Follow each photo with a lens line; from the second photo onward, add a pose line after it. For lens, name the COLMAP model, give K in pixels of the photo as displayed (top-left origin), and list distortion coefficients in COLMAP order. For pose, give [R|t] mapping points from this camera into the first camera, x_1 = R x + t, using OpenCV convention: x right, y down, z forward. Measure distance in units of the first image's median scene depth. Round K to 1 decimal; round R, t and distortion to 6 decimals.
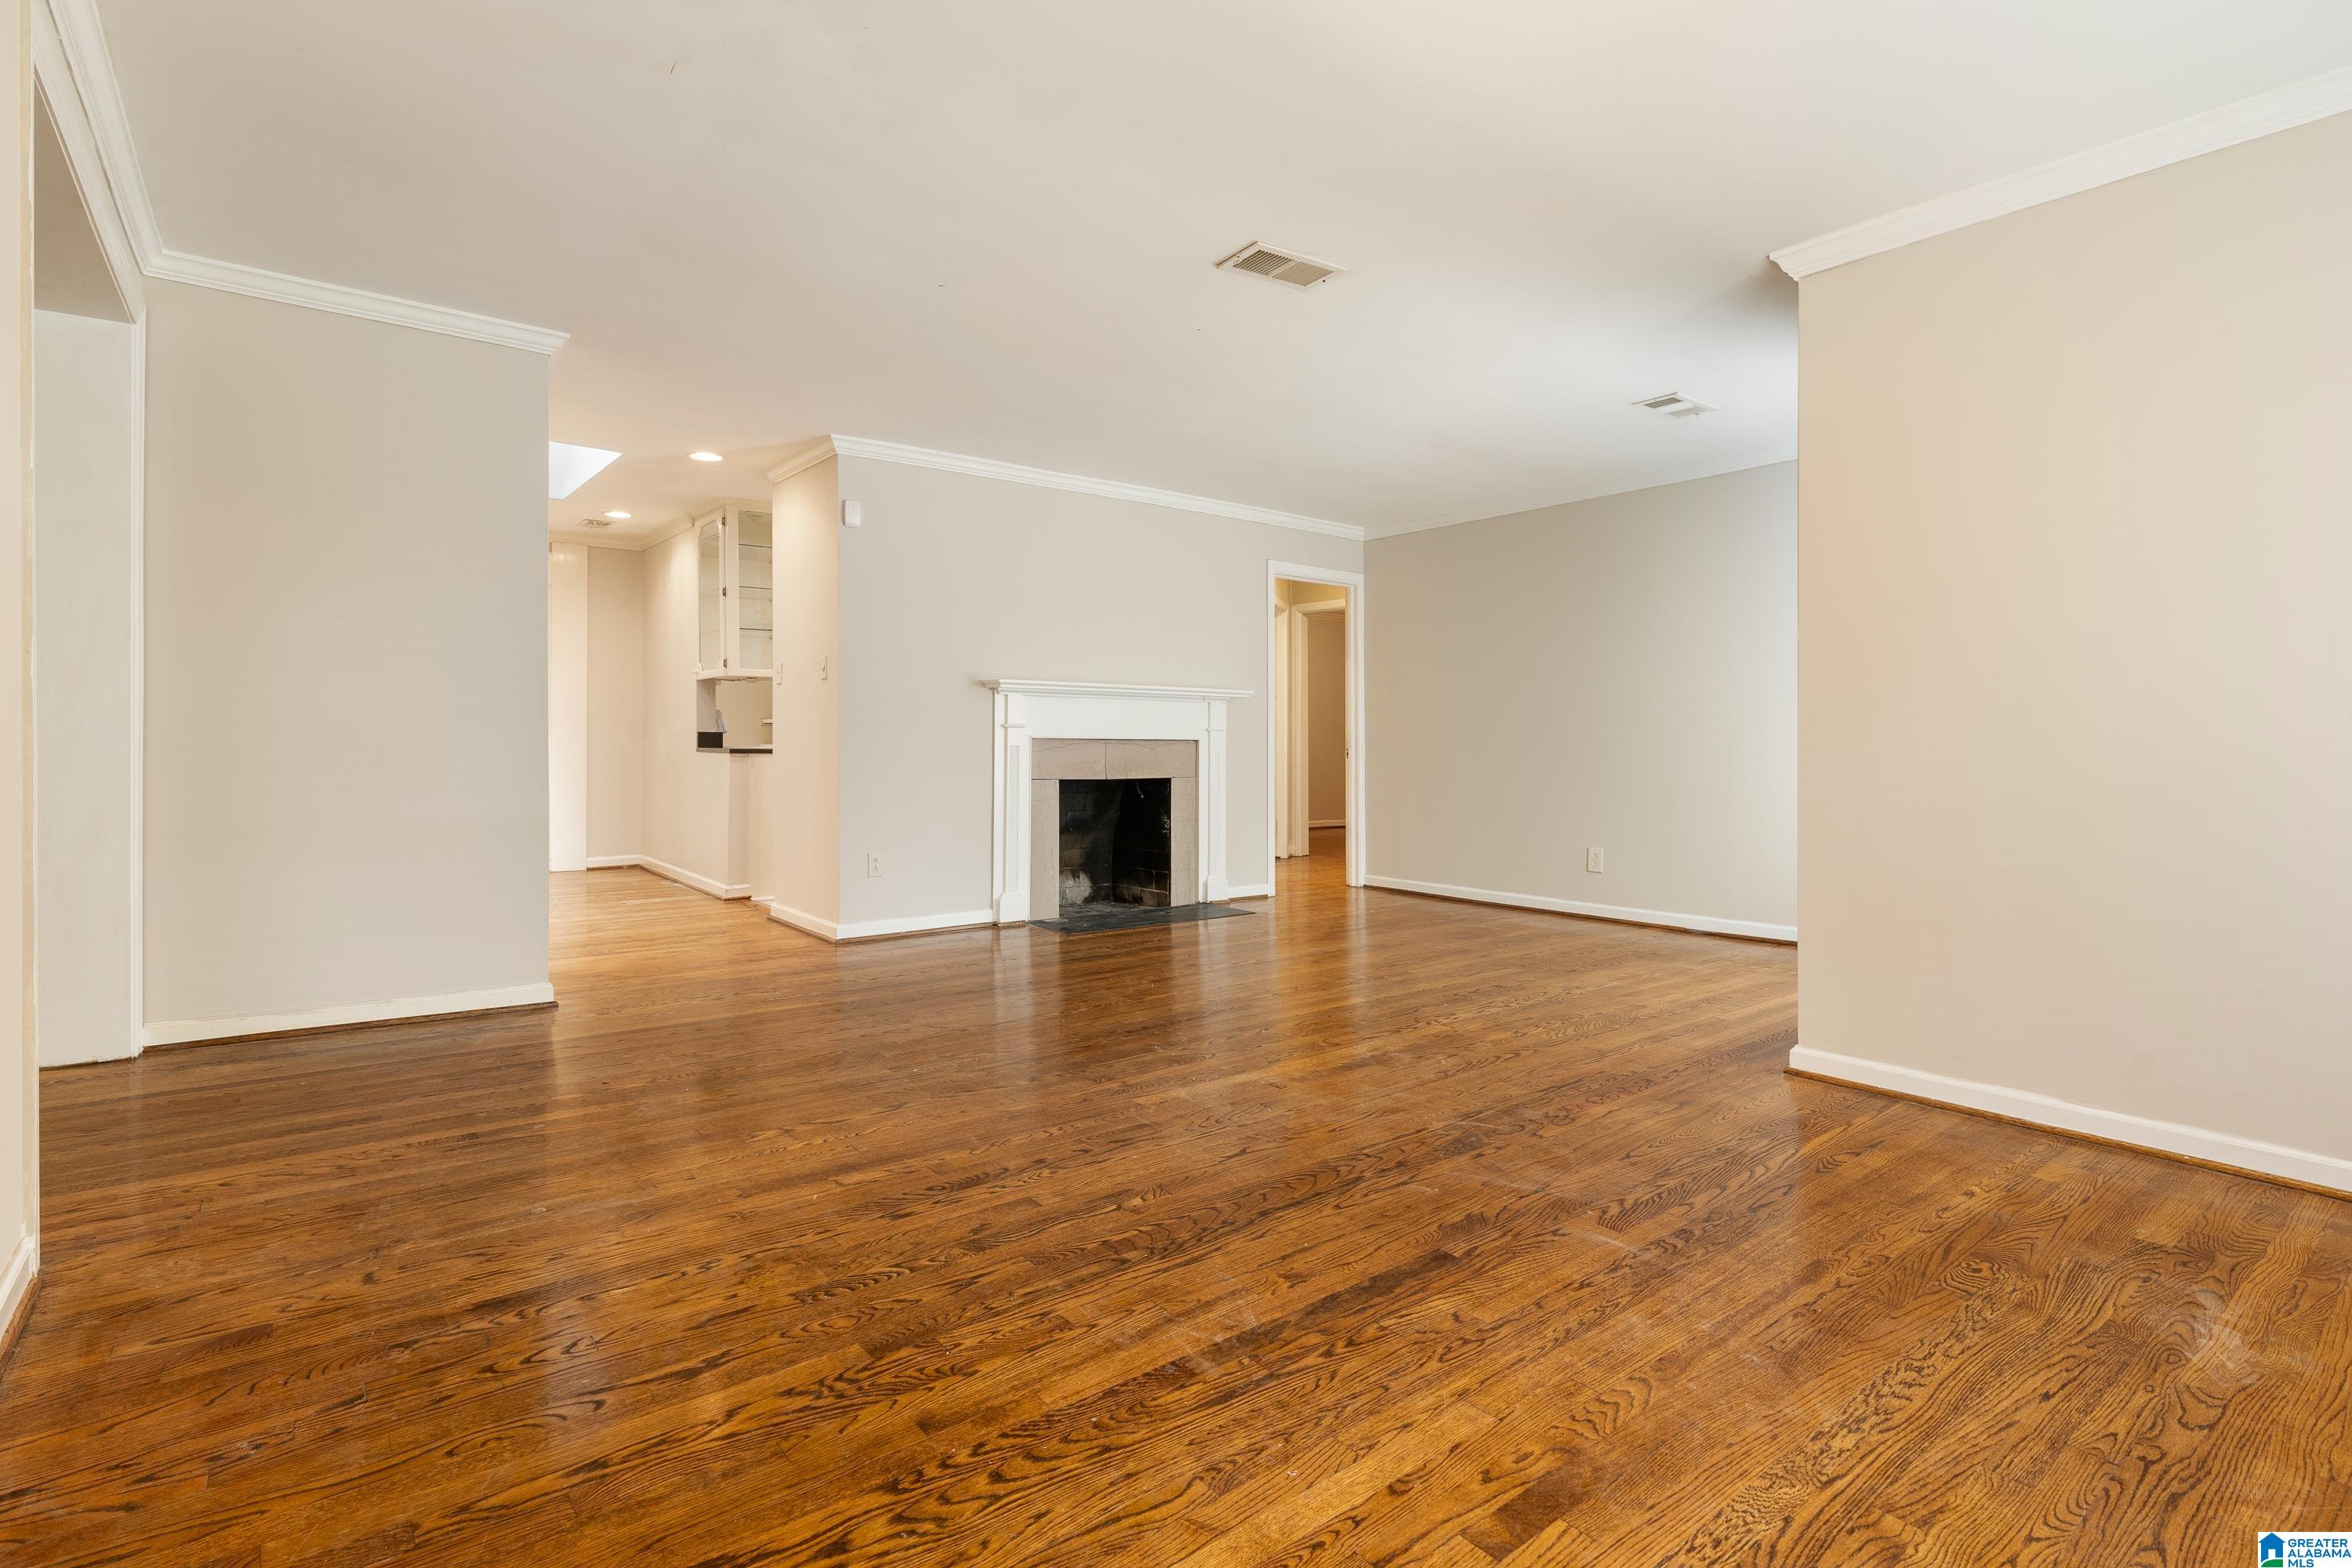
lens RADIAL K [[1123.8, 0, 1163.2], [0, 1123.8, 730.6], [0, 0, 1]] dist [-0.003329, -0.000067]
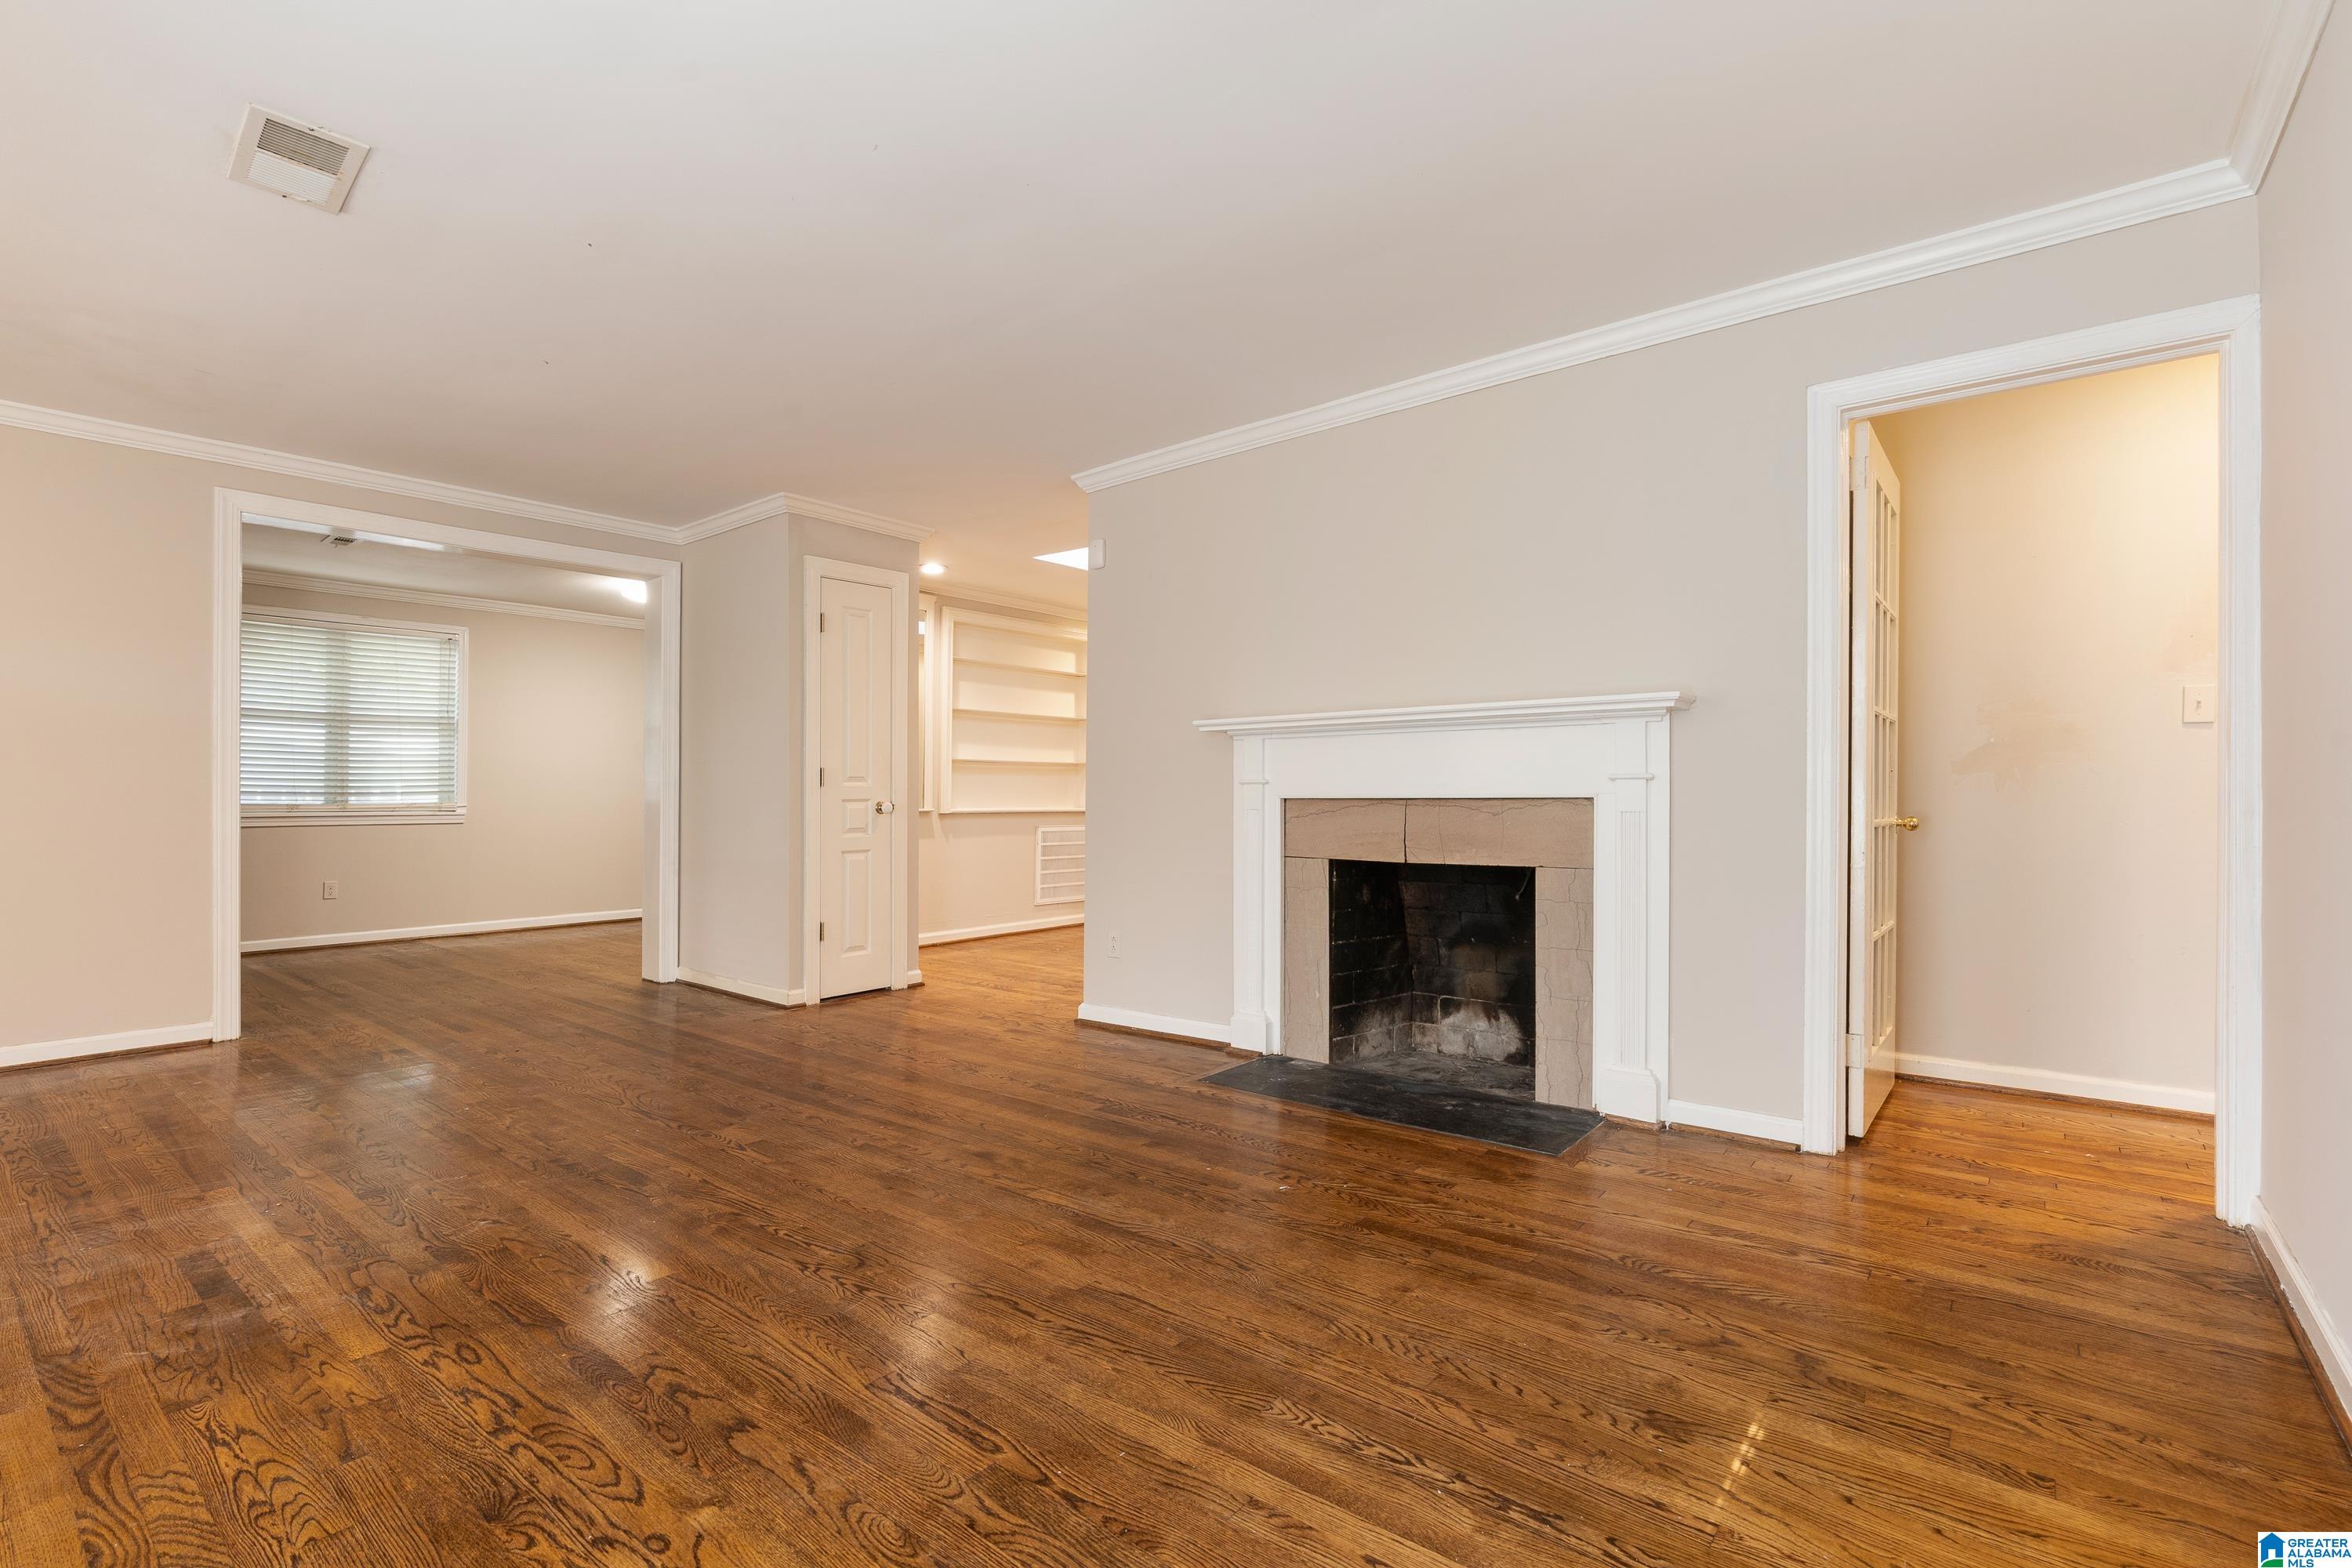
lens RADIAL K [[1061.2, 0, 1174.4], [0, 1061.2, 799.3], [0, 0, 1]] dist [-0.002807, 0.000593]
pose [[0.232007, -0.009678, -0.972666, 1.050714], [0.019762, 0.999791, -0.005234, 0.018872], [0.972513, -0.018007, 0.232150, 1.590894]]
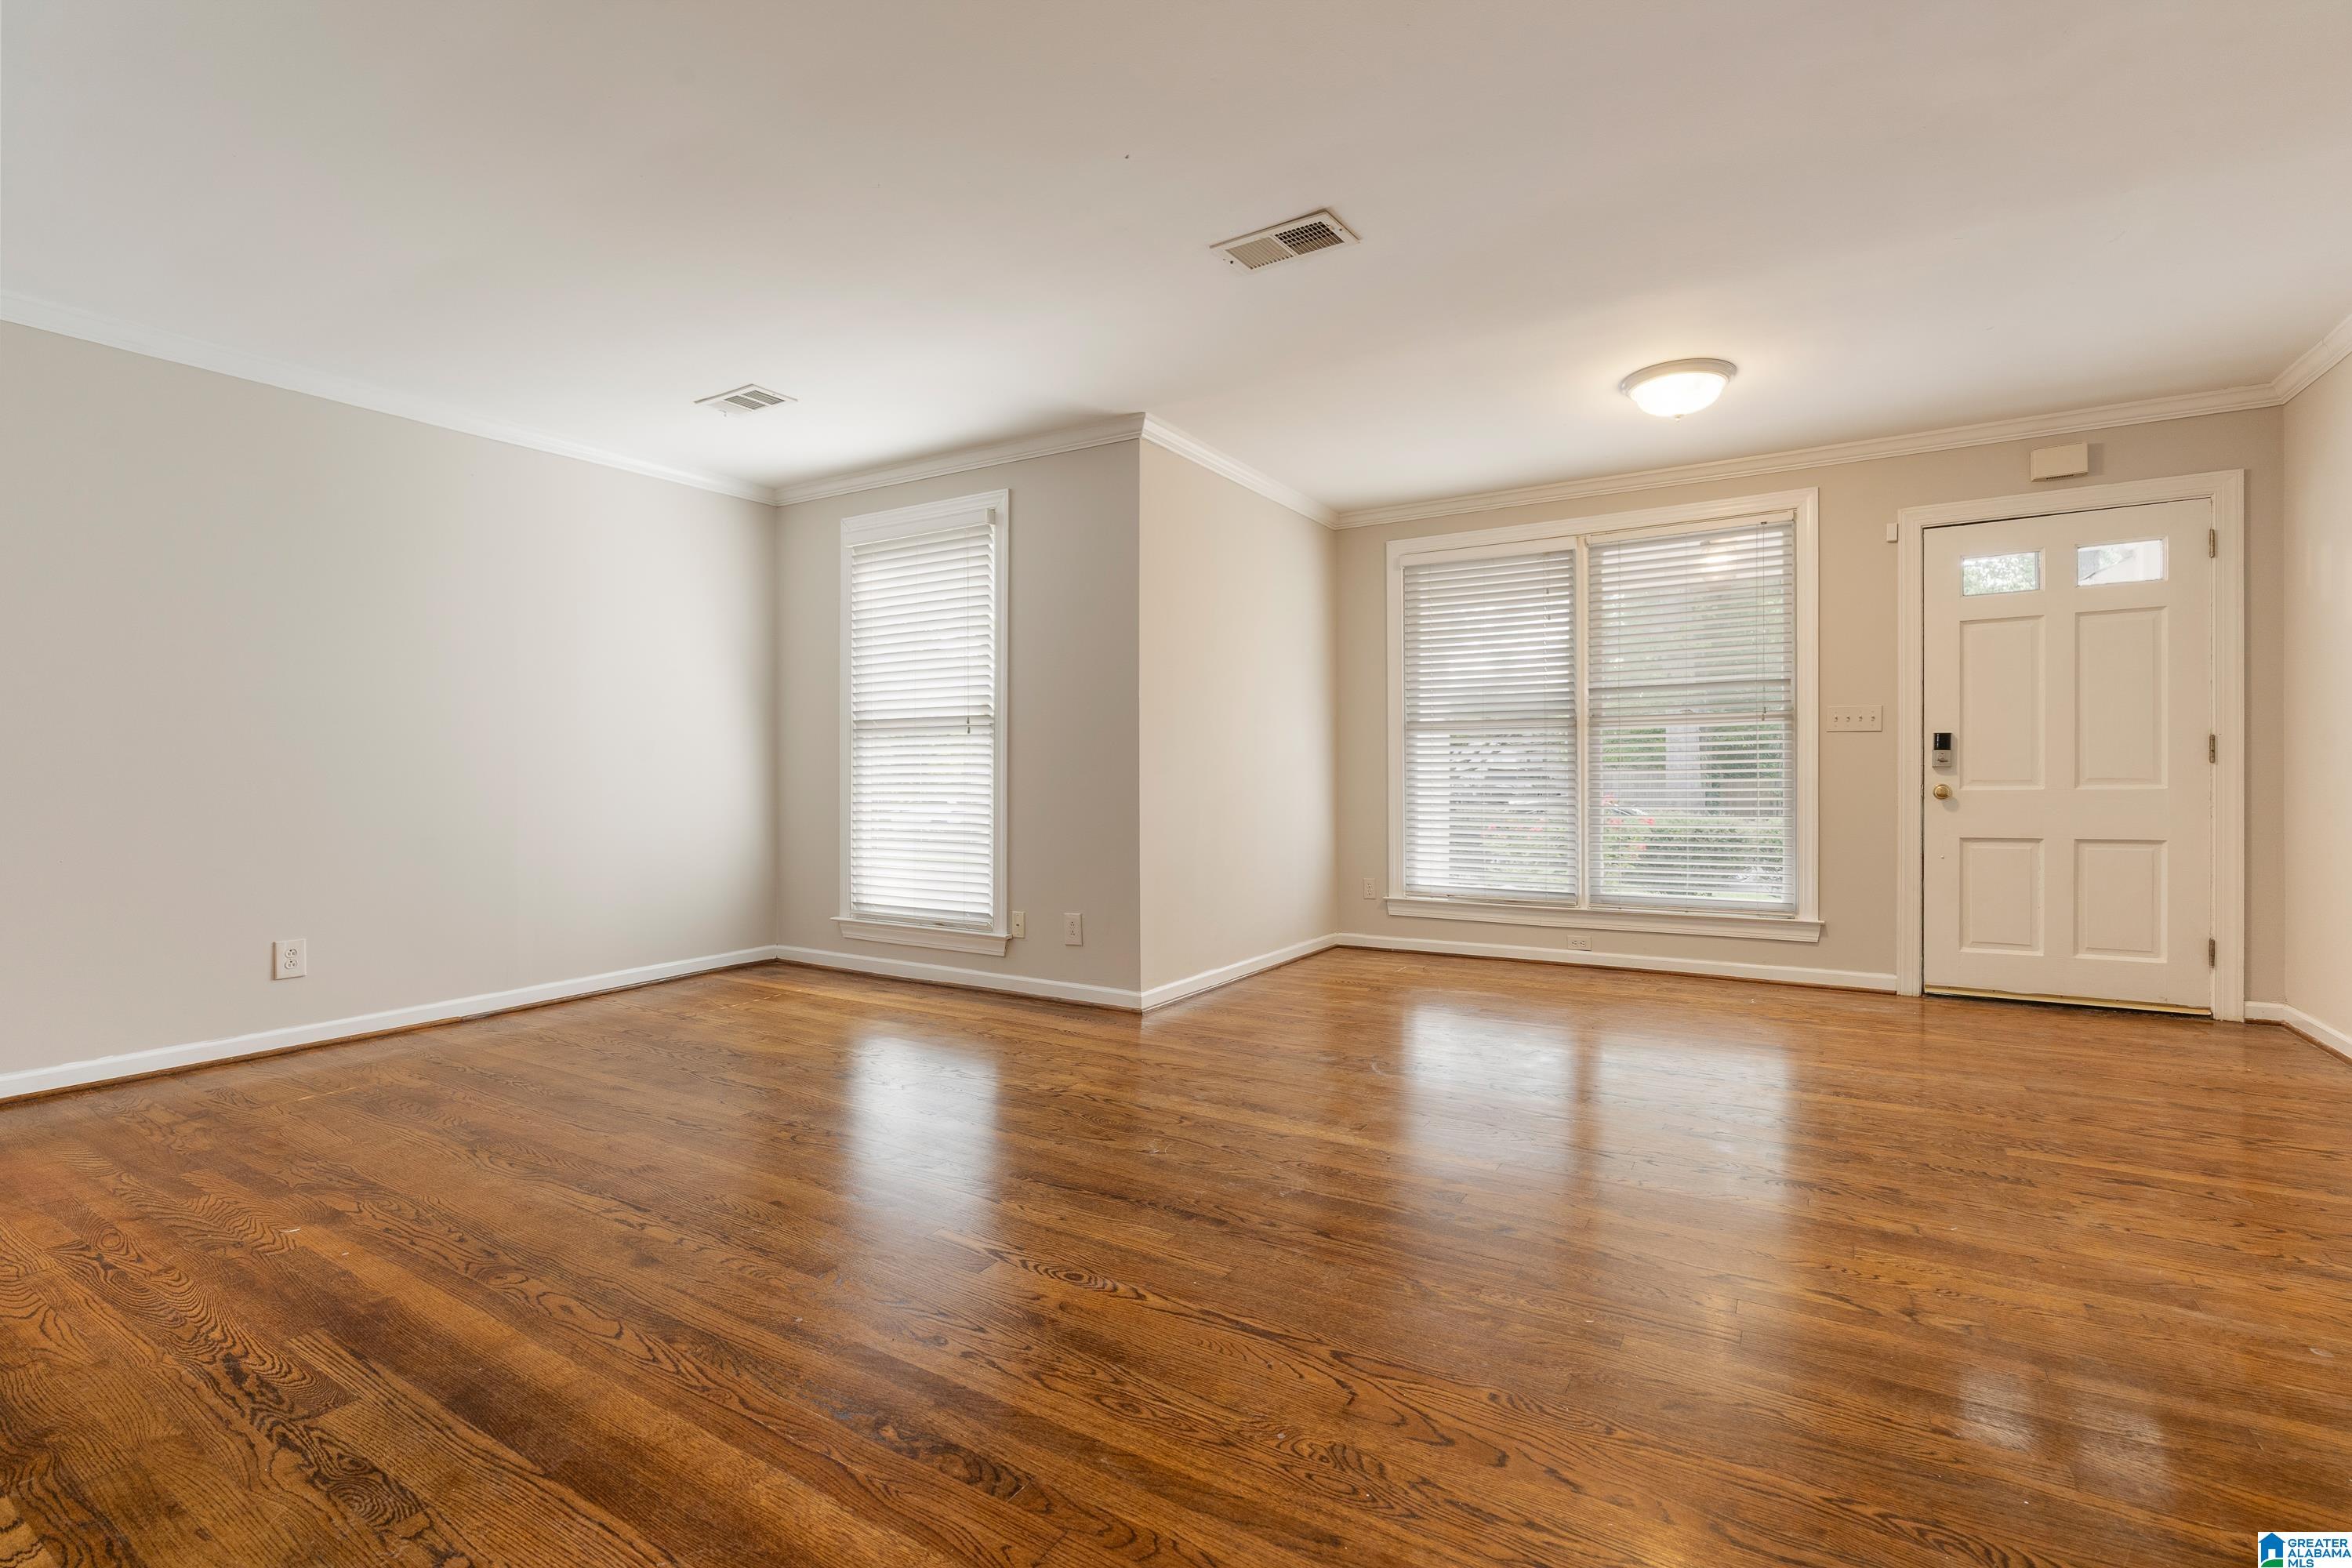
lens RADIAL K [[1061.2, 0, 1166.8], [0, 1061.2, 782.2], [0, 0, 1]] dist [-0.002807, 0.000593]
pose [[-0.348485, -0.007262, 0.937286, -0.745454], [-0.009159, 0.999949, 0.004342, 0.013142], [-0.937270, -0.007071, -0.348534, 1.562858]]
